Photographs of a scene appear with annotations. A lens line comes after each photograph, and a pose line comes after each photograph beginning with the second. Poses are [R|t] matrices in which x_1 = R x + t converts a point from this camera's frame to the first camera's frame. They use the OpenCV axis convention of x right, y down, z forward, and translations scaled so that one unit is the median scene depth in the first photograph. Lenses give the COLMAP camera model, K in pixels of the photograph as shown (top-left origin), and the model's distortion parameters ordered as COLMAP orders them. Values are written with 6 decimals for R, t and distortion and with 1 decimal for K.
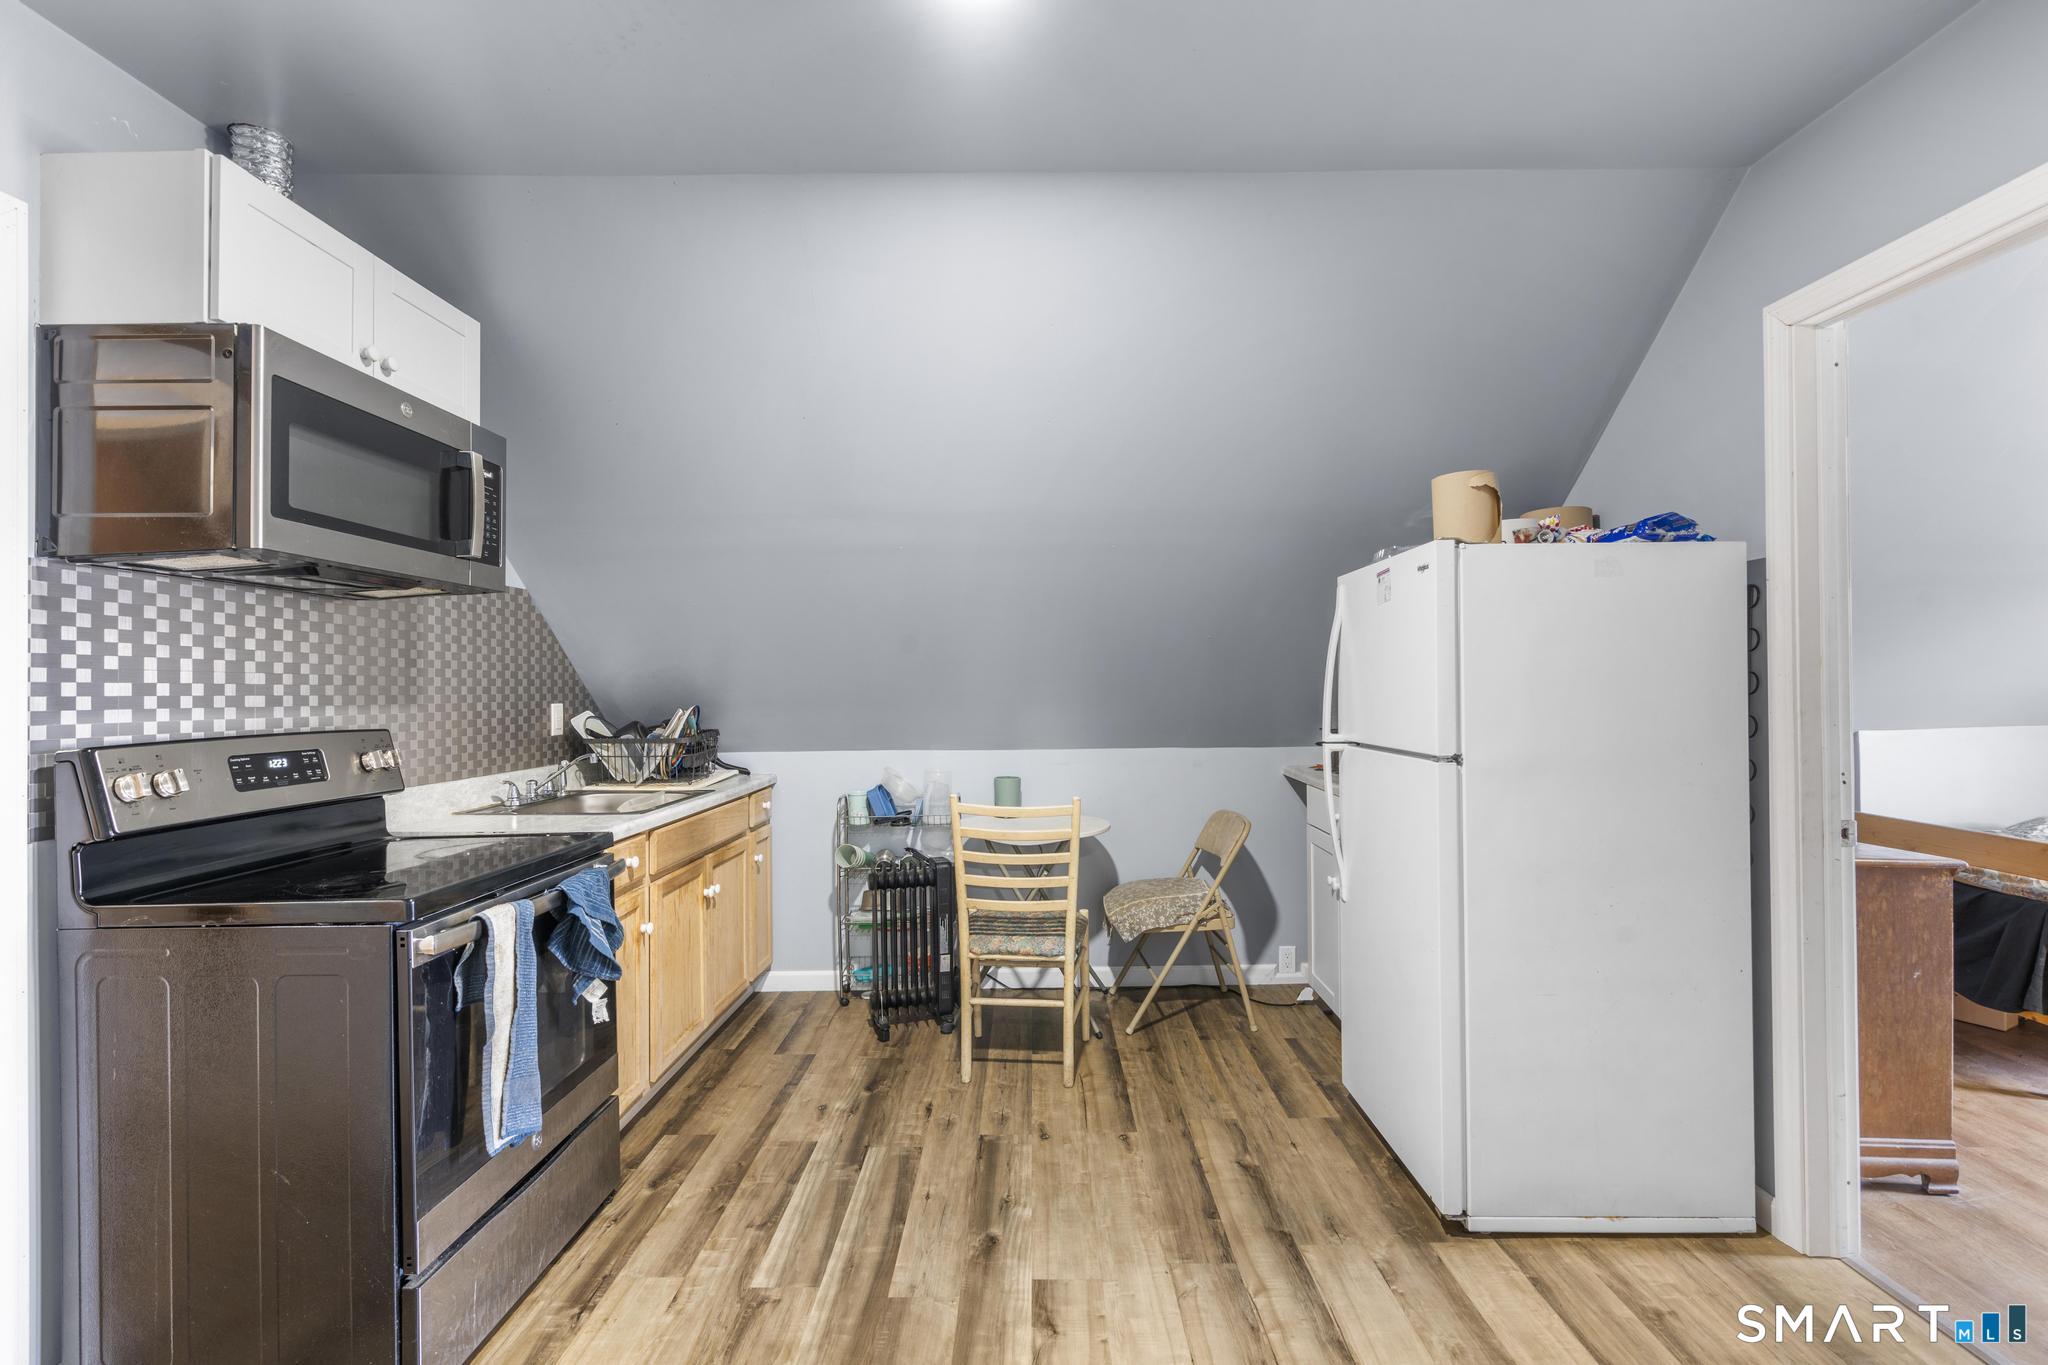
lens RADIAL K [[932.6, 0, 1024.0], [0, 932.6, 682.5], [0, 0, 1]] dist [-0.003613, 0.007286]
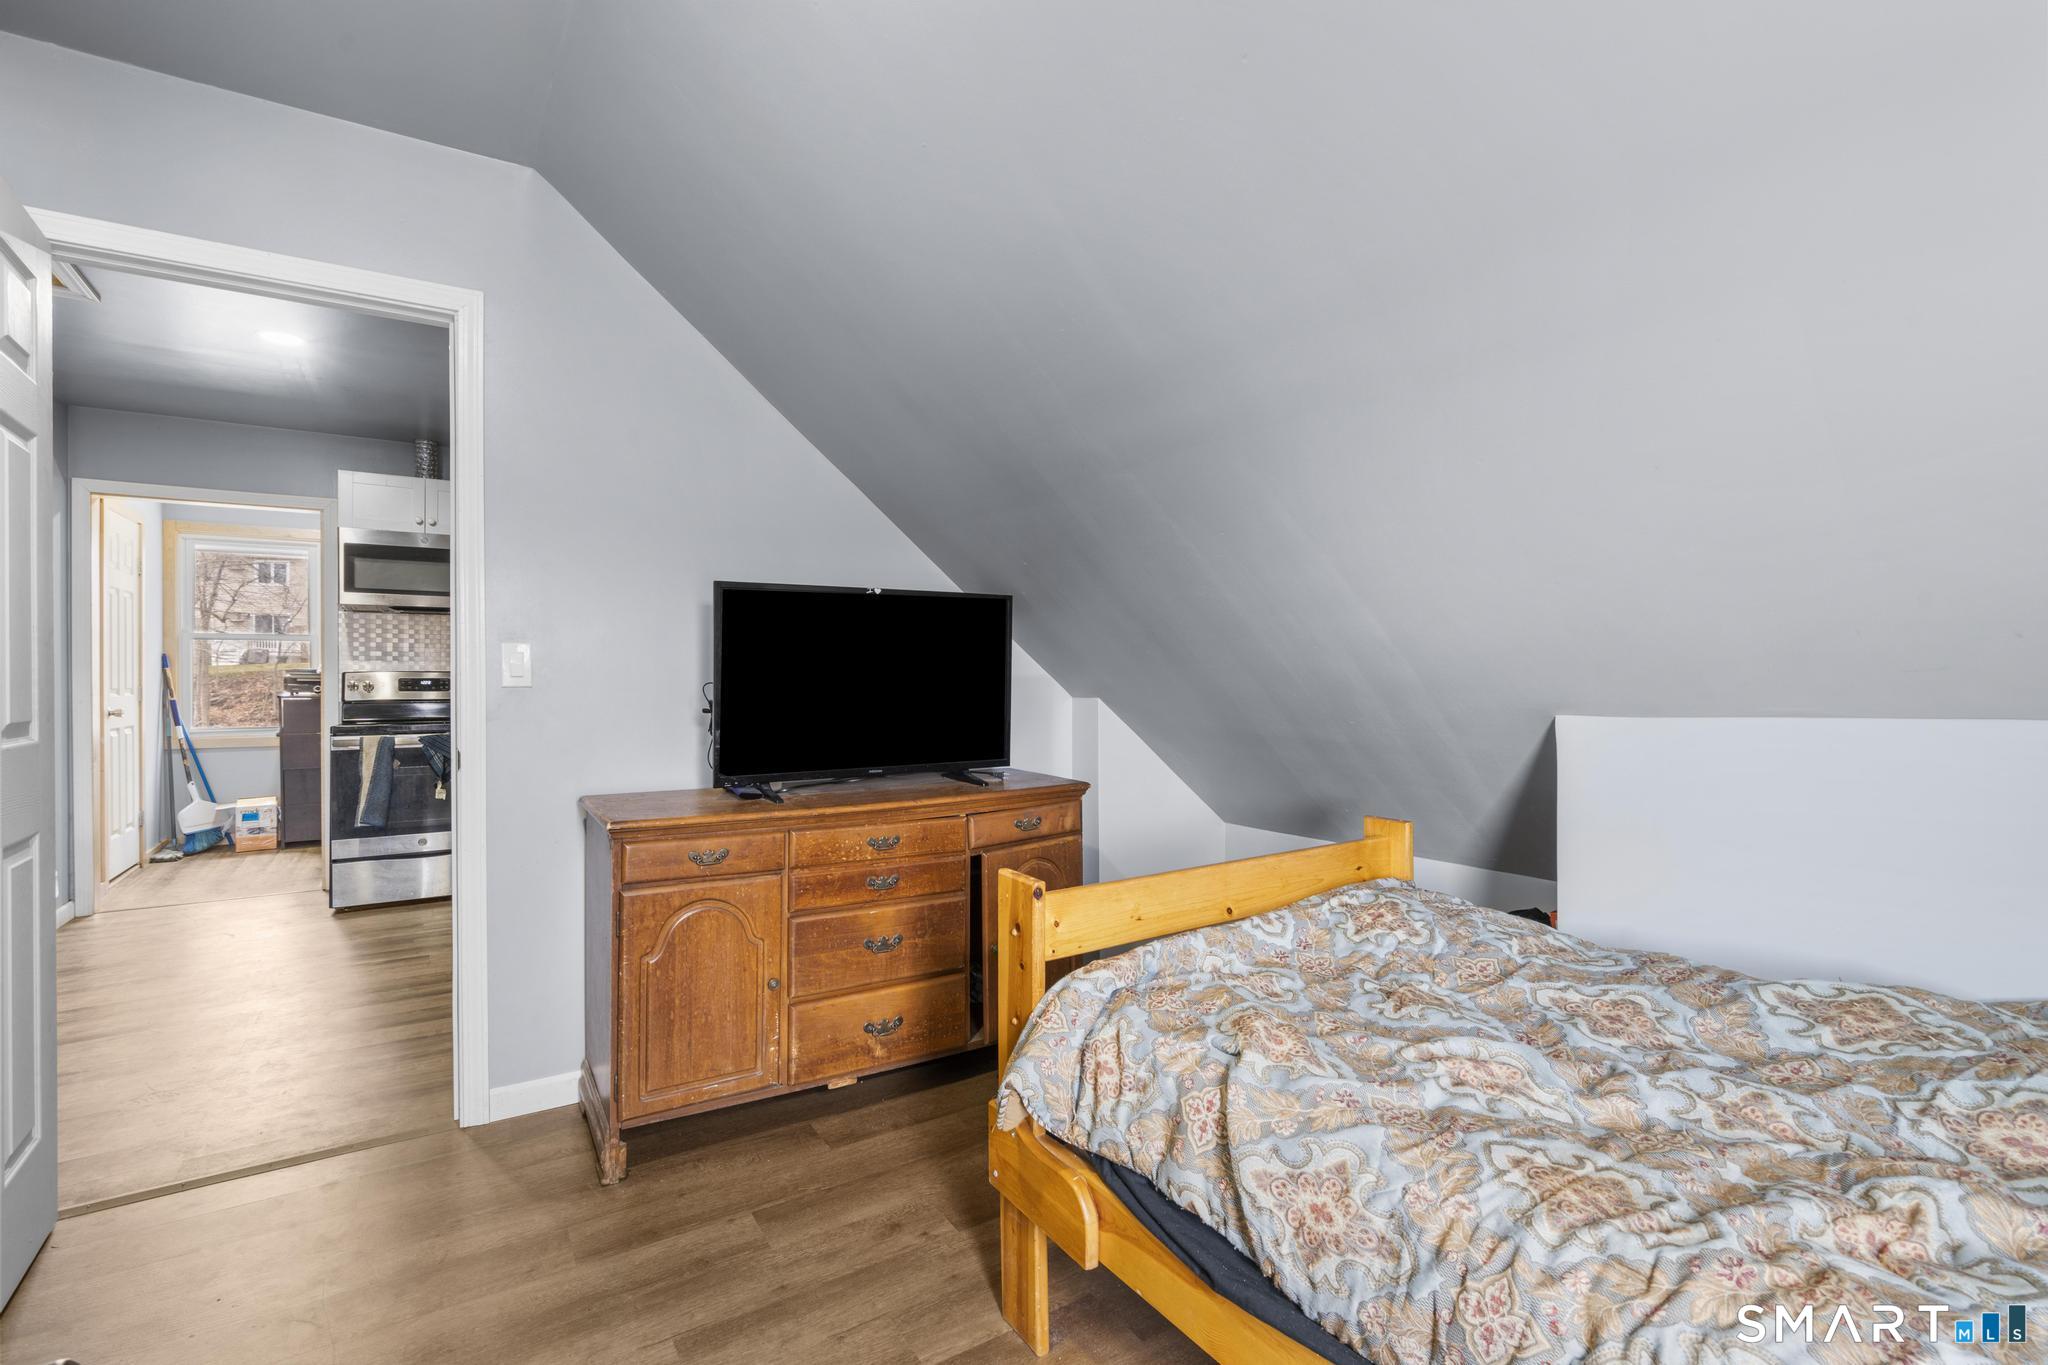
lens RADIAL K [[932.6, 0, 1024.0], [0, 932.6, 682.5], [0, 0, 1]] dist [-0.003613, 0.007286]
pose [[0.548666, 0.010221, -0.835979, 1.976671], [0.001527, 0.999911, 0.013228, 0.047607], [0.836041, -0.008534, 0.548601, 0.839909]]
